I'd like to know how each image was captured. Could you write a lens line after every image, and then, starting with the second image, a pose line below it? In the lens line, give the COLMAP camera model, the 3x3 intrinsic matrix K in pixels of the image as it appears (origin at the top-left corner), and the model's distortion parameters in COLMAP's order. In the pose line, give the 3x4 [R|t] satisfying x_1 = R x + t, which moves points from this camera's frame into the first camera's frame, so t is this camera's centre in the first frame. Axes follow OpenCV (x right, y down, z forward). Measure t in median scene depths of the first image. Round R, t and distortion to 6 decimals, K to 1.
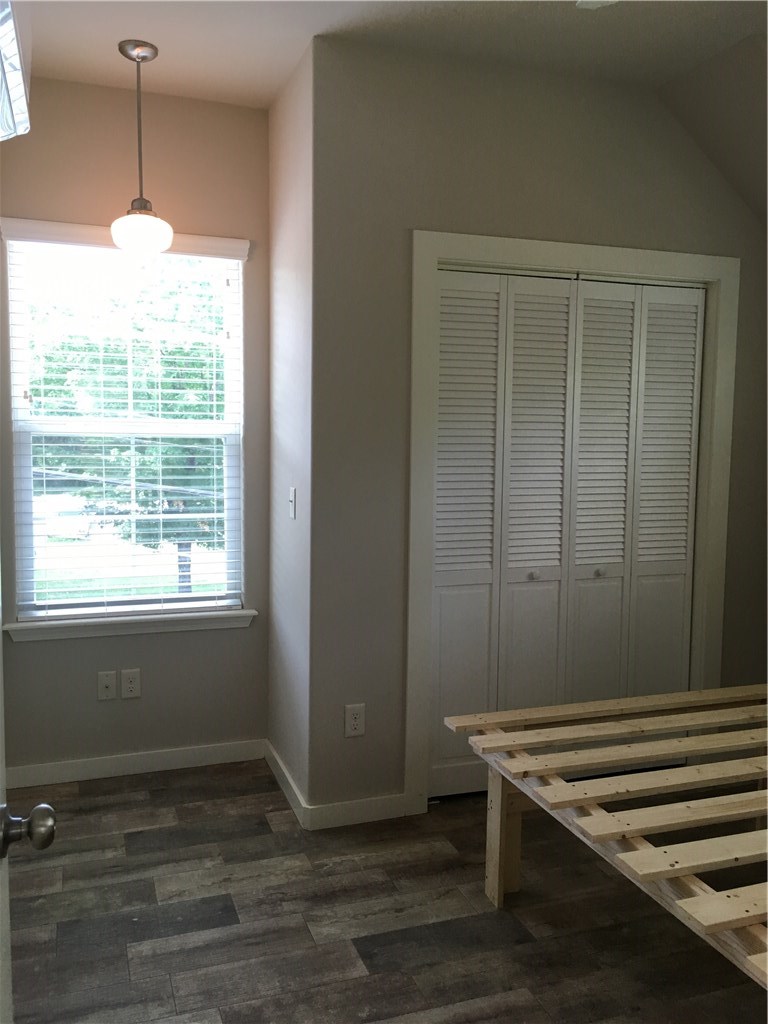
lens RADIAL K [[885.3, 0, 384.0], [0, 885.3, 512.0], [0, 0, 1]] dist [0.035460, -0.009919]
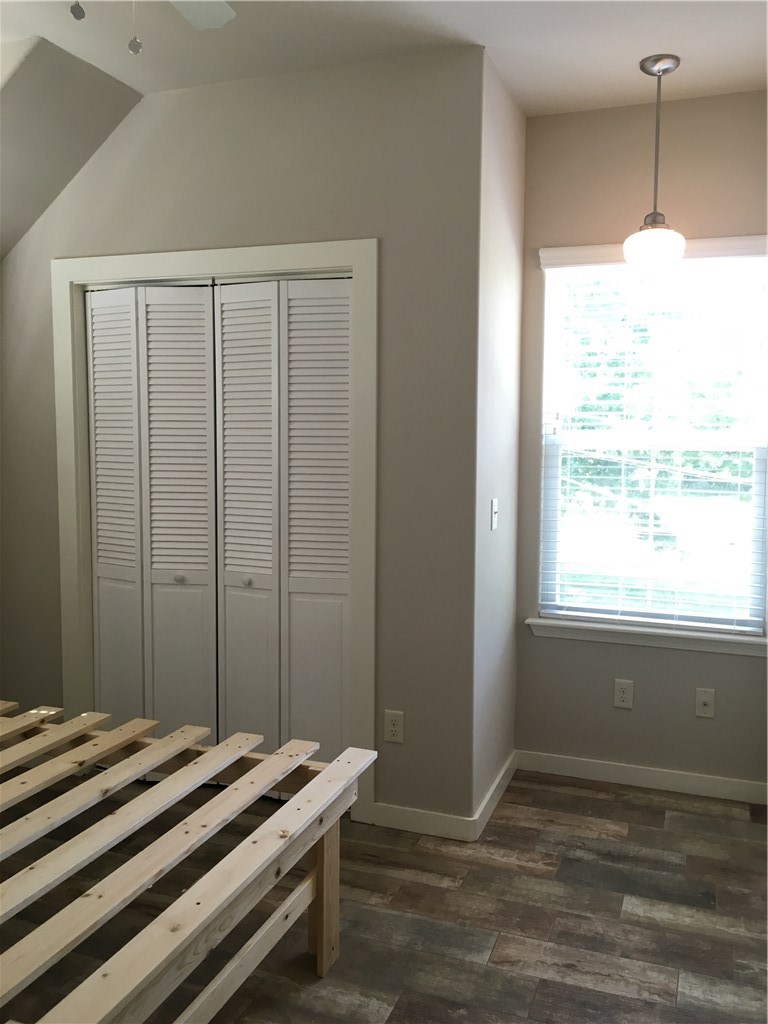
lens RADIAL K [[870.7, 0, 384.0], [0, 870.7, 512.0], [0, 0, 1]] dist [0.043565, -0.000795]
pose [[0.772342, 0.052989, -0.632993, 0.135605], [-0.061973, 0.998046, 0.007932, -0.004948], [0.632177, 0.033102, 0.774116, 0.054504]]
